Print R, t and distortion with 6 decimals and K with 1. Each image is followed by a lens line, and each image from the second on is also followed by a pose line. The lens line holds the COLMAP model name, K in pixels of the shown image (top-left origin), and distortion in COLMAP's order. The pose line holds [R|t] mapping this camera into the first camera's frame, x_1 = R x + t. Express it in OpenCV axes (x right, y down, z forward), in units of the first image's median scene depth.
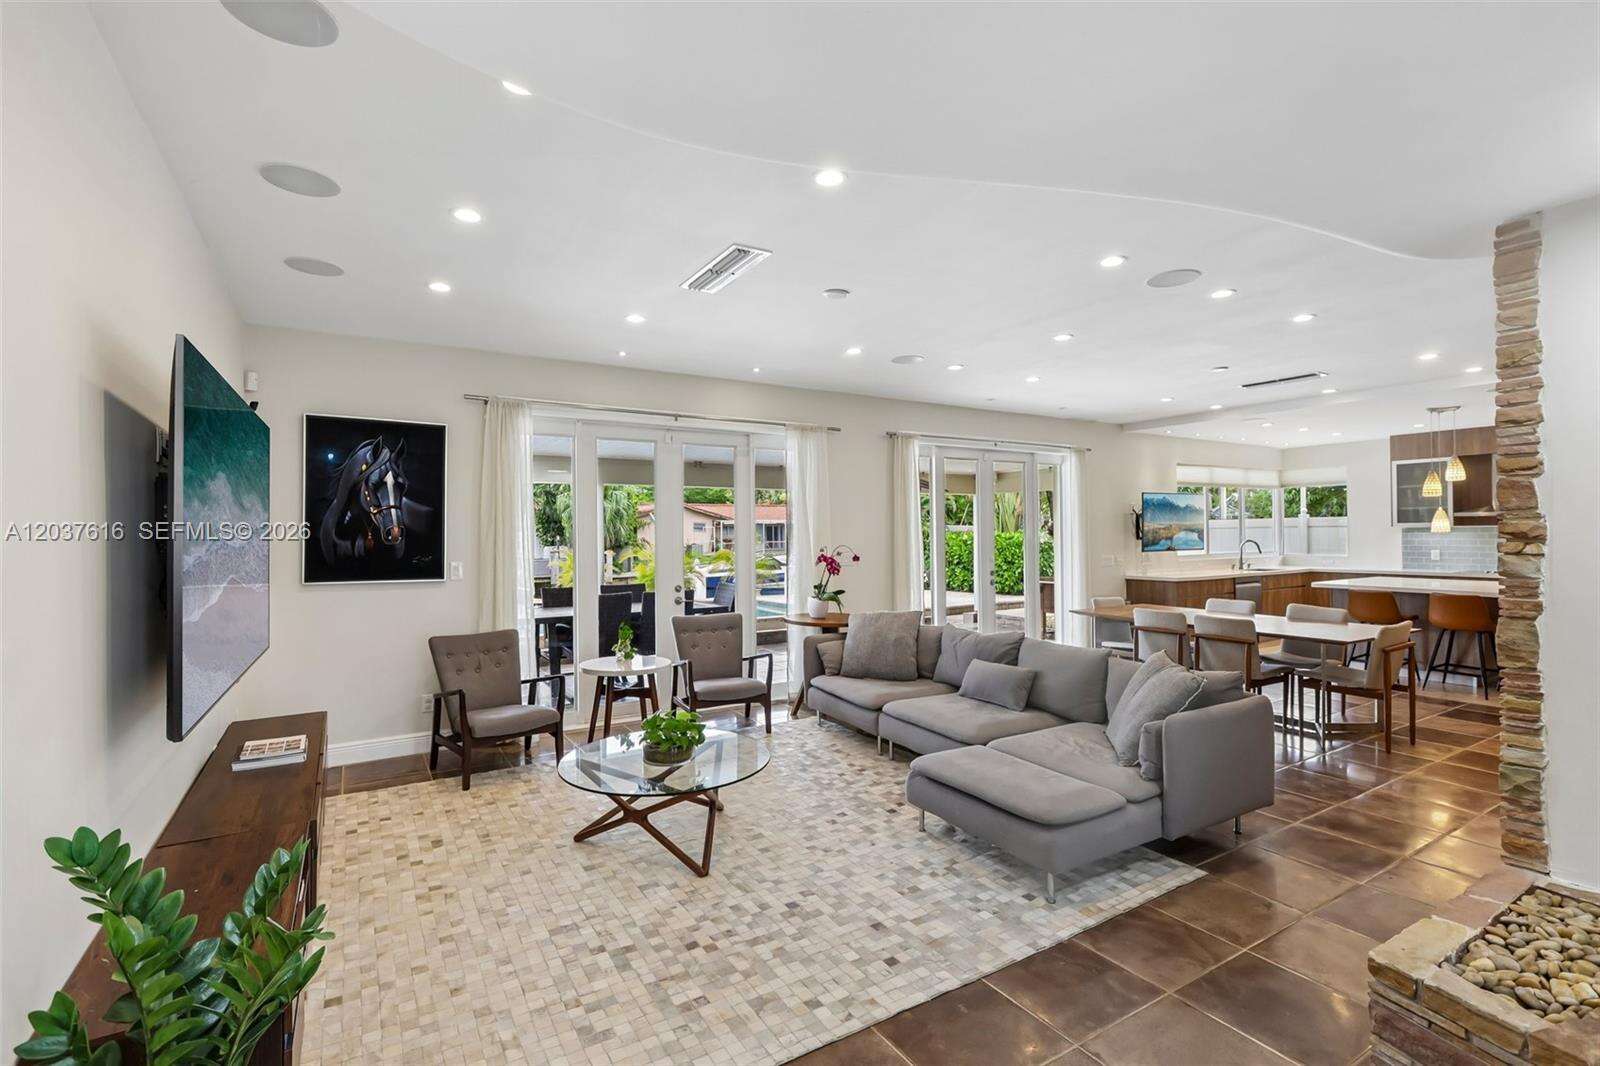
lens RADIAL K [[730.0, 0, 799.8], [0, 730.0, 529.4], [0, 0, 1]] dist [-0.005812, 0.003221]
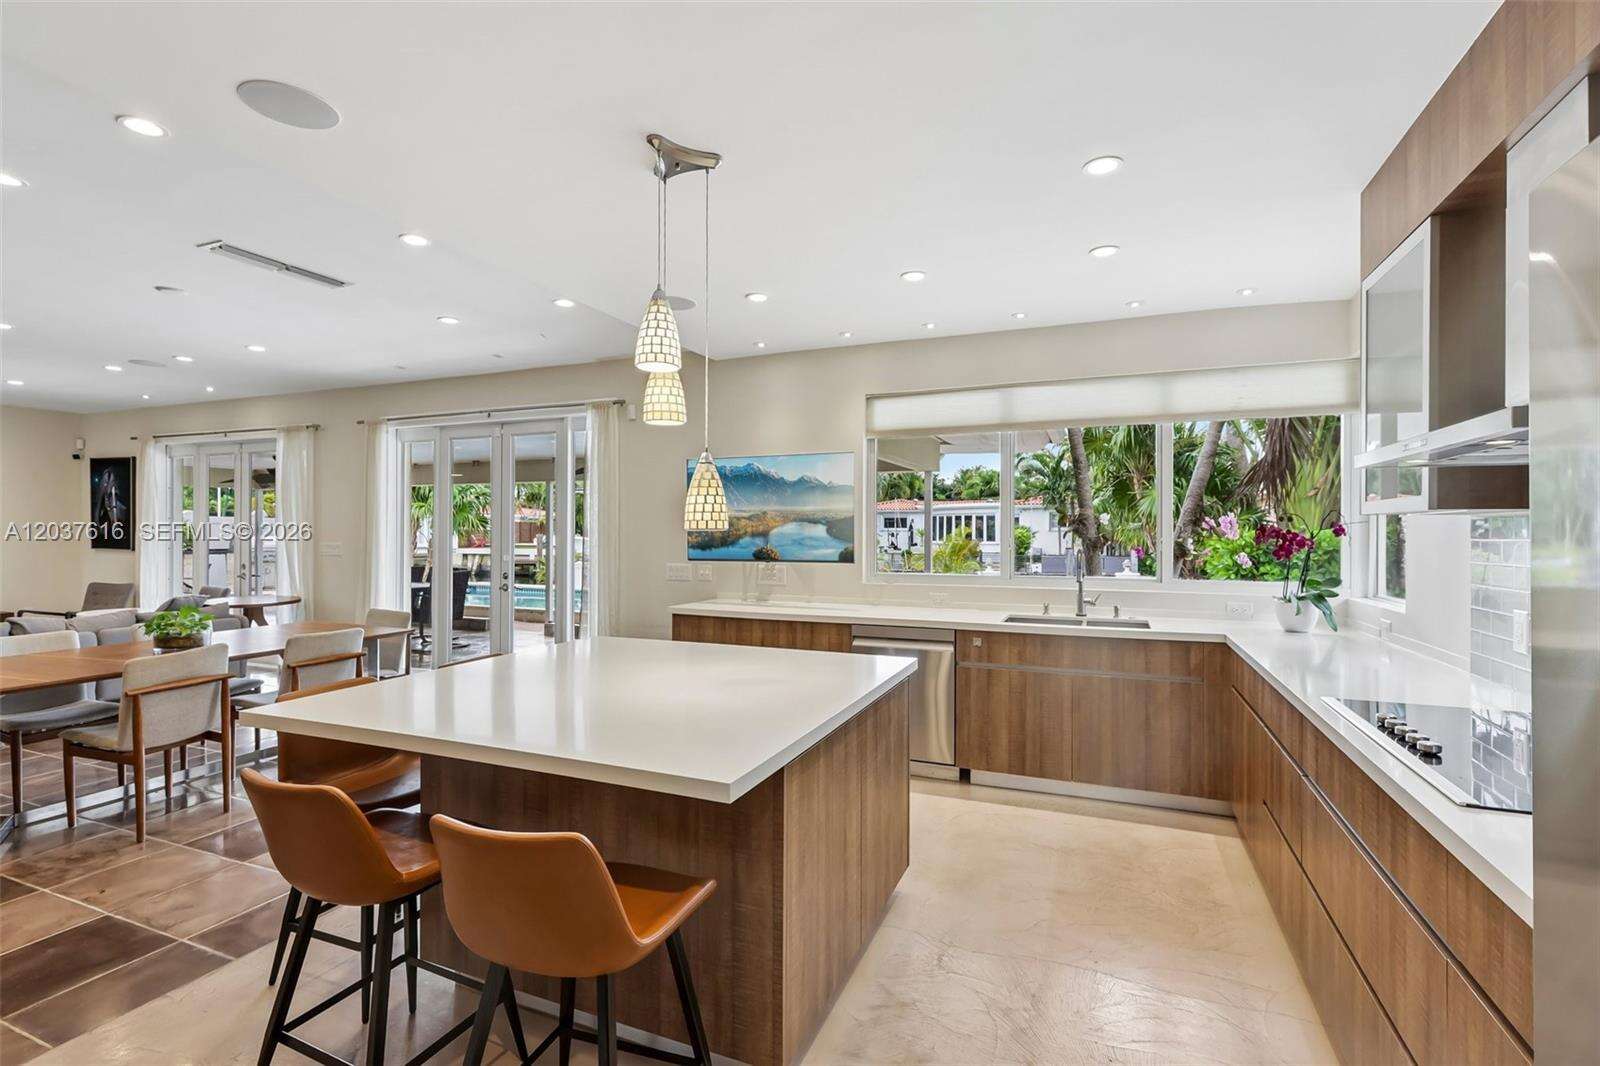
lens RADIAL K [[730.0, 0, 797.6], [0, 730.0, 523.2], [0, 0, 1]] dist [-0.005812, 0.003221]
pose [[0.587507, 0.002317, -0.809215, 1.820172], [-0.004366, 0.999990, -0.000306, 0.001708], [0.809207, 0.003713, 0.587512, 1.312324]]
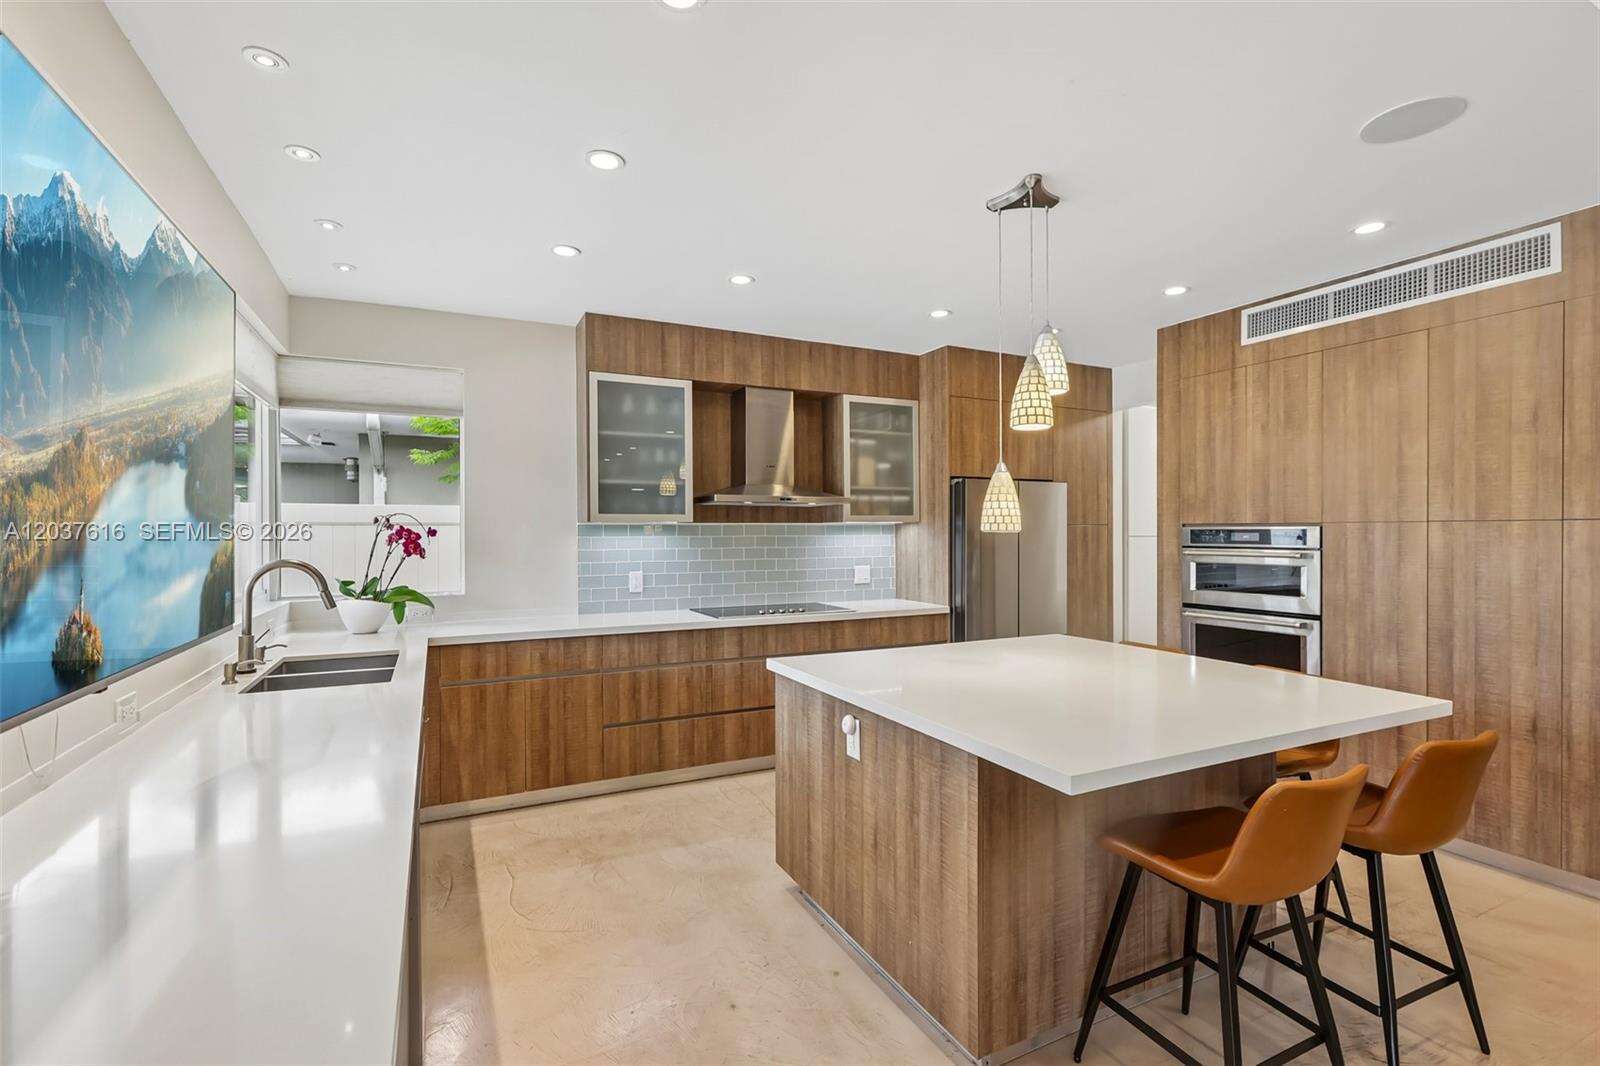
lens RADIAL K [[730.0, 0, 802.0], [0, 730.0, 537.8], [0, 0, 1]] dist [-0.005812, 0.003221]
pose [[0.087744, 0.002808, 0.996139, 0.779117], [-0.003111, 0.999992, -0.002545, 0.013462], [-0.996138, -0.002876, 0.087752, 1.667825]]
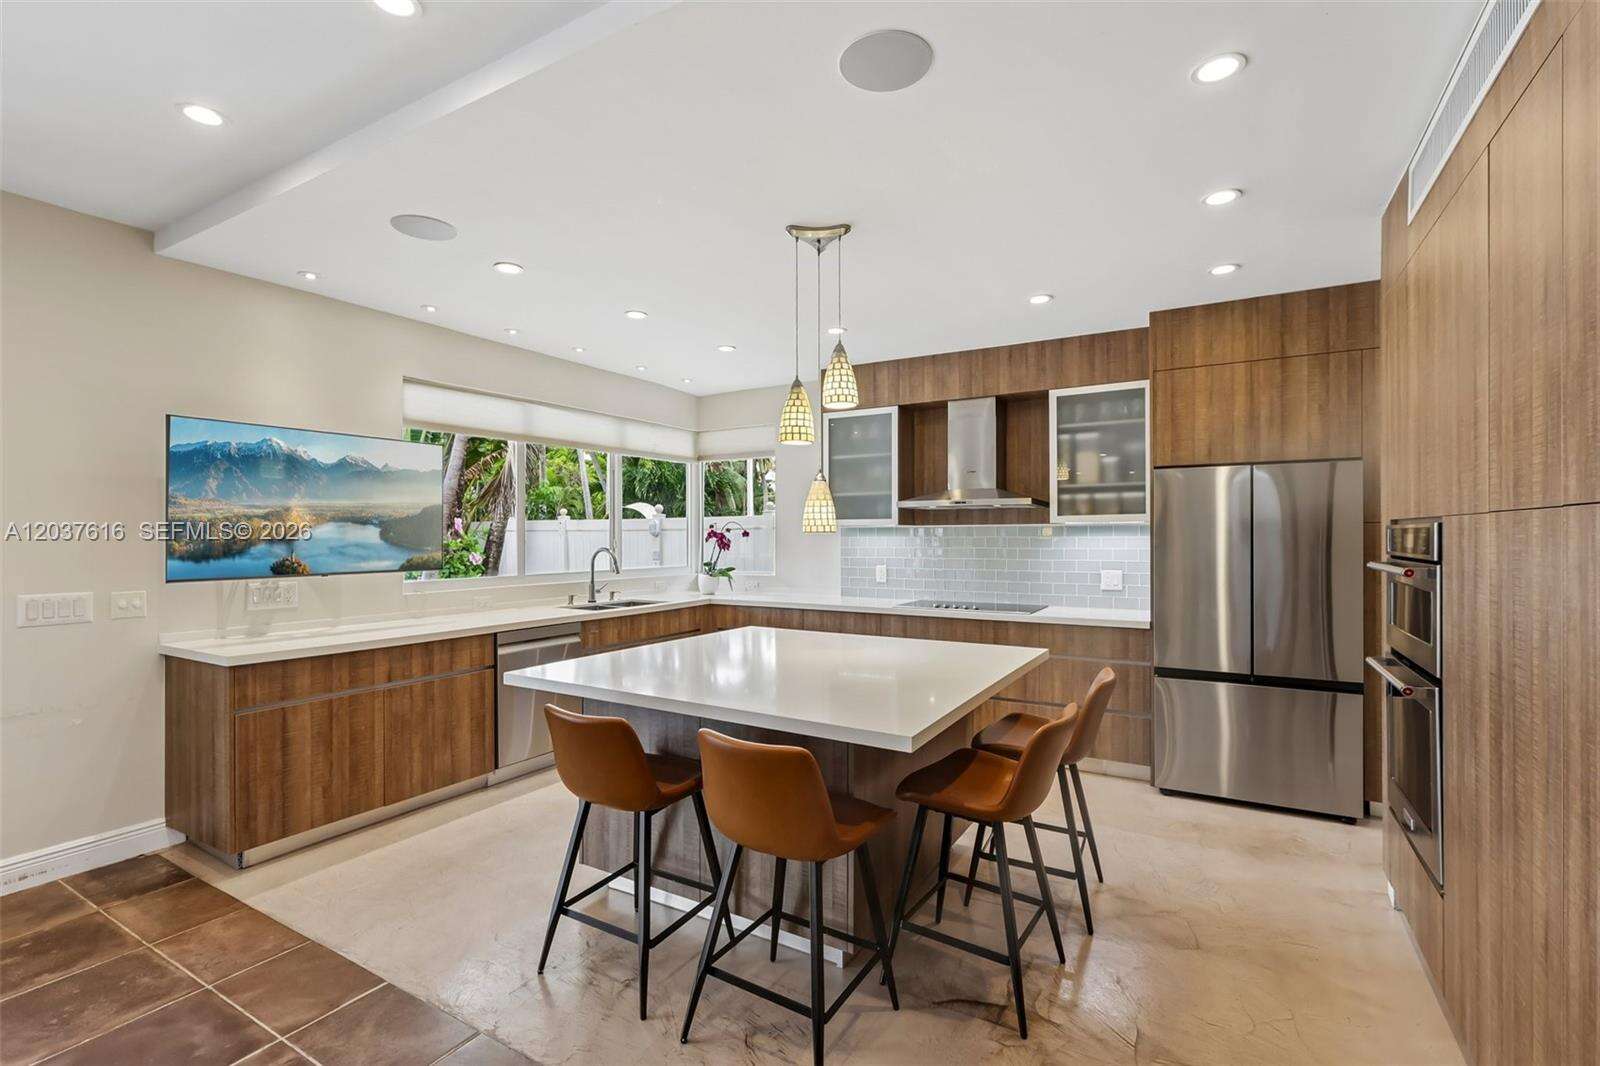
lens RADIAL K [[730.0, 0, 793.6], [0, 730.0, 536.9], [0, 0, 1]] dist [-0.005812, 0.003221]
pose [[0.886237, 0.007955, 0.463164, 1.043283], [-0.009733, 0.999952, 0.001450, 0.009467], [-0.463130, -0.005793, 0.886271, 0.982786]]
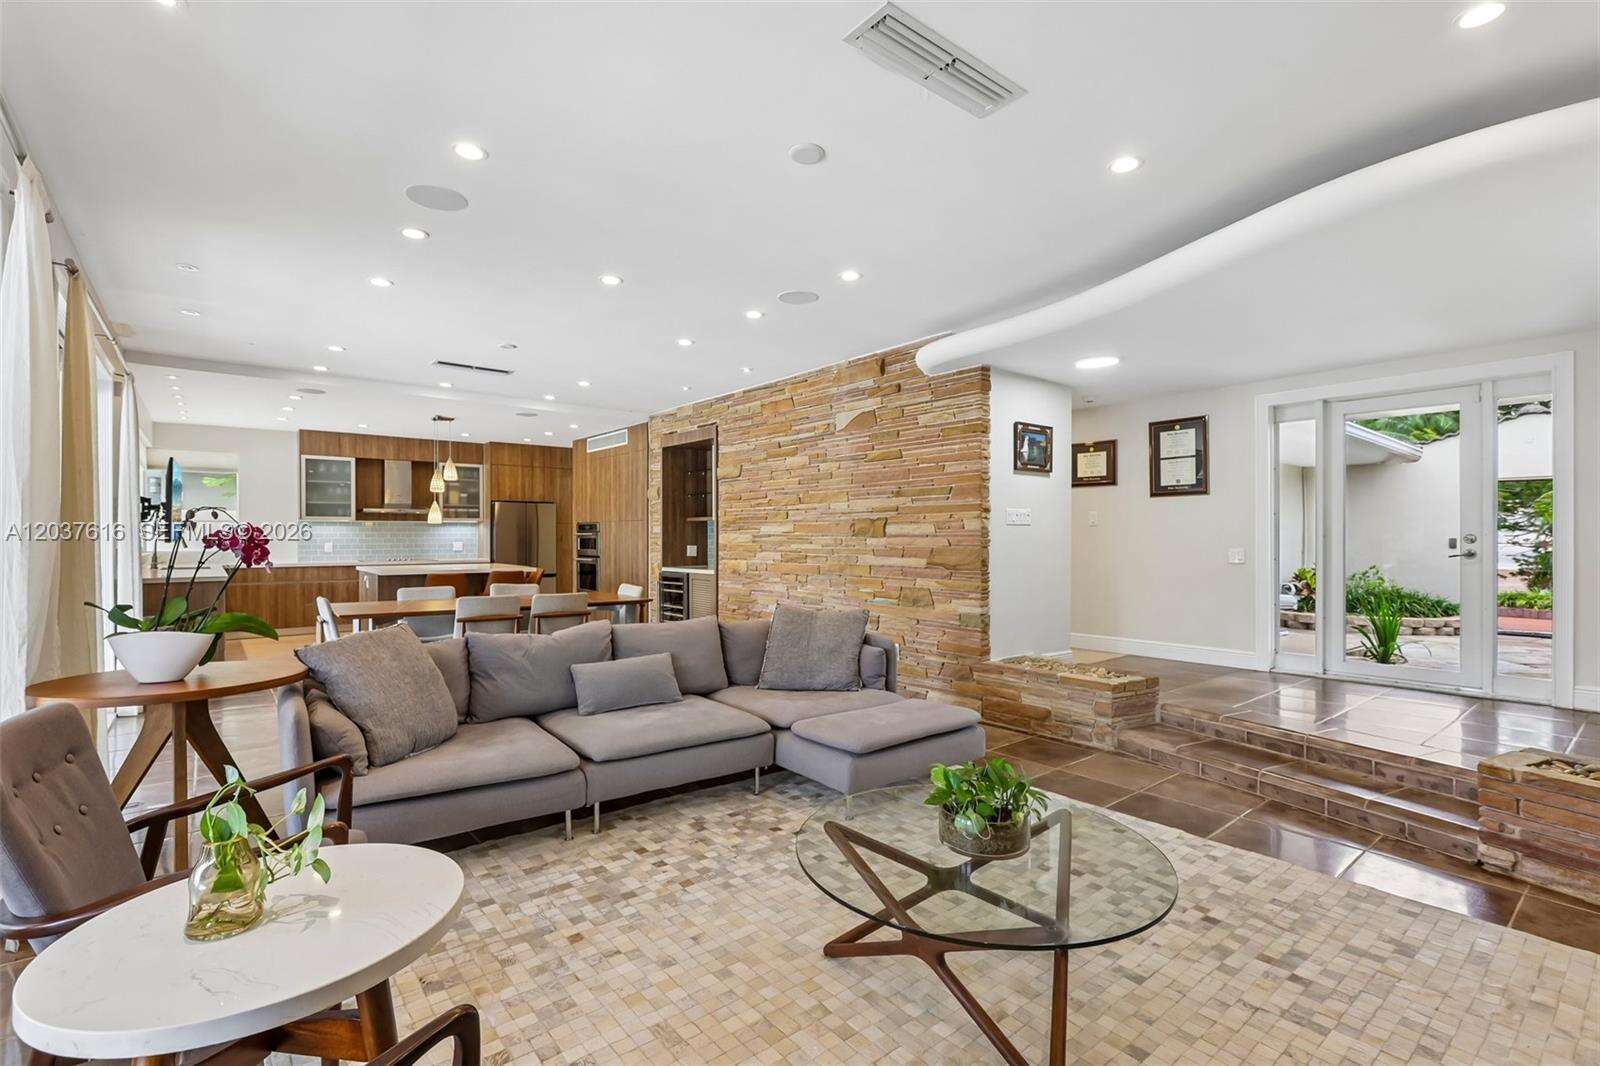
lens RADIAL K [[730.0, 0, 798.1], [0, 730.0, 538.6], [0, 0, 1]] dist [-0.005812, 0.003221]
pose [[-0.129874, 0.007145, 0.991505, -0.545040], [-0.003550, 0.999964, -0.007671, 0.055291], [-0.991524, -0.004516, -0.129844, 0.899016]]
